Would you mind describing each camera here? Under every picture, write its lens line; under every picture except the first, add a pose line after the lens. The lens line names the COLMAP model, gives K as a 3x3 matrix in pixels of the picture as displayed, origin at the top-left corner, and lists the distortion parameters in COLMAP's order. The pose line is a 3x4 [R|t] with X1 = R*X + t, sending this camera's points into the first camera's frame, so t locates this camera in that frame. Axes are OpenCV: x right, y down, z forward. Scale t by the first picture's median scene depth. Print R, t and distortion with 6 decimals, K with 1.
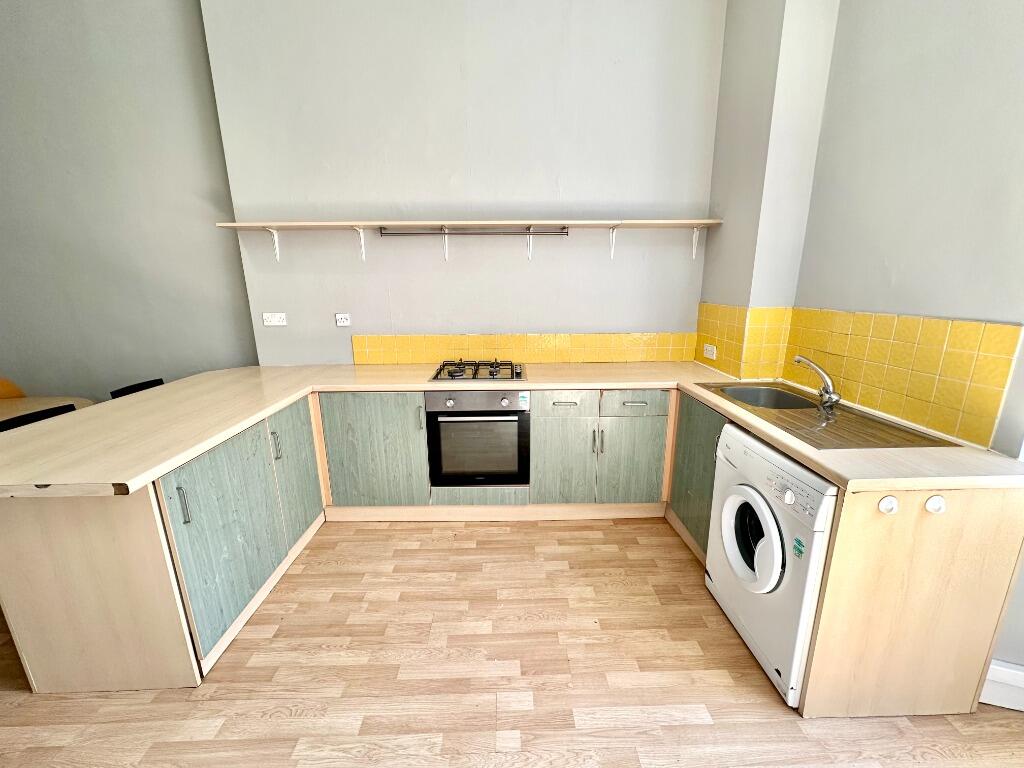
lens RADIAL K [[406.8, 0, 510.5], [0, 406.8, 381.8], [0, 0, 1]] dist [0.000643, 0.000221]
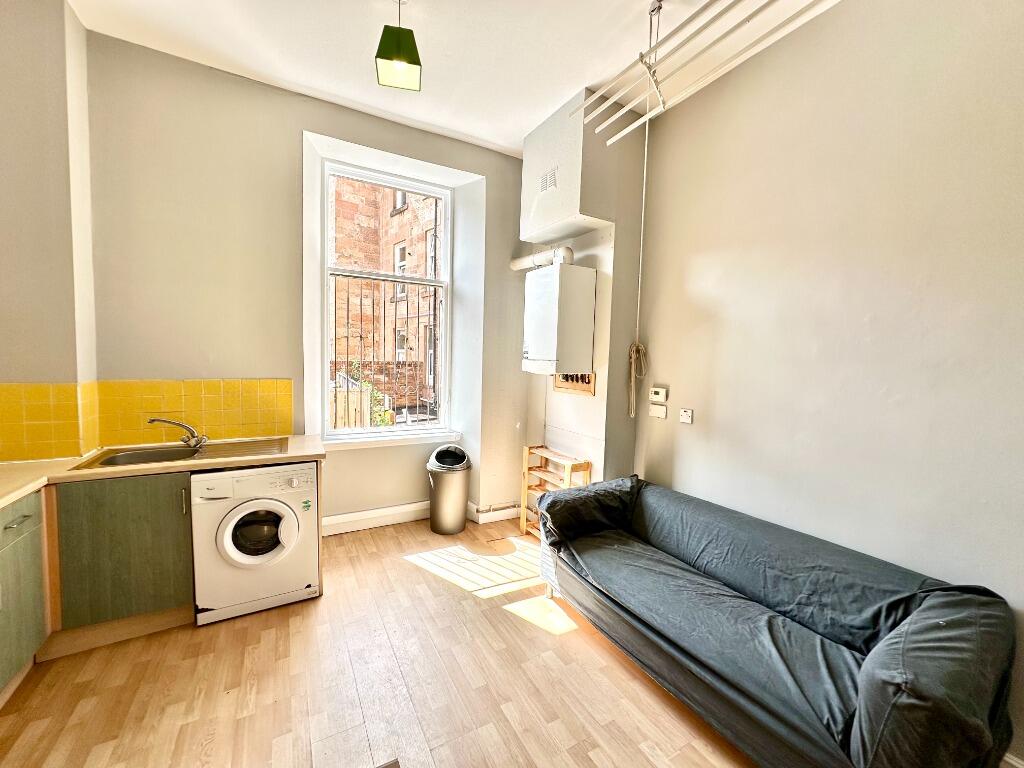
lens RADIAL K [[406.8, 0, 510.5], [0, 406.8, 381.8], [0, 0, 1]] dist [0.000643, 0.000221]
pose [[-0.468269, -0.049209, 0.882215, -0.747218], [0.189241, 0.969694, 0.154535, -0.134910], [-0.863083, 0.239315, -0.444765, 0.516349]]
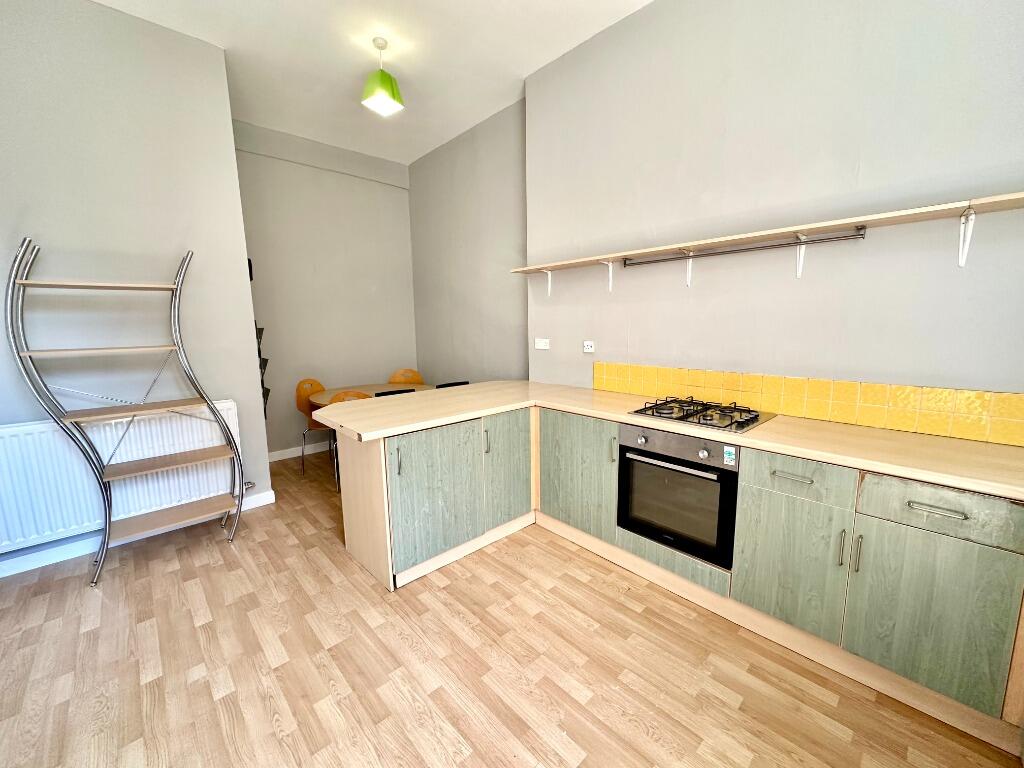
lens RADIAL K [[406.8, 0, 510.5], [0, 406.8, 381.8], [0, 0, 1]] dist [0.000643, 0.000221]
pose [[0.671011, 0.106842, -0.733709, 0.308983], [-0.166298, 0.986039, -0.008501, -0.020528], [0.722558, 0.127719, 0.679410, 0.158626]]
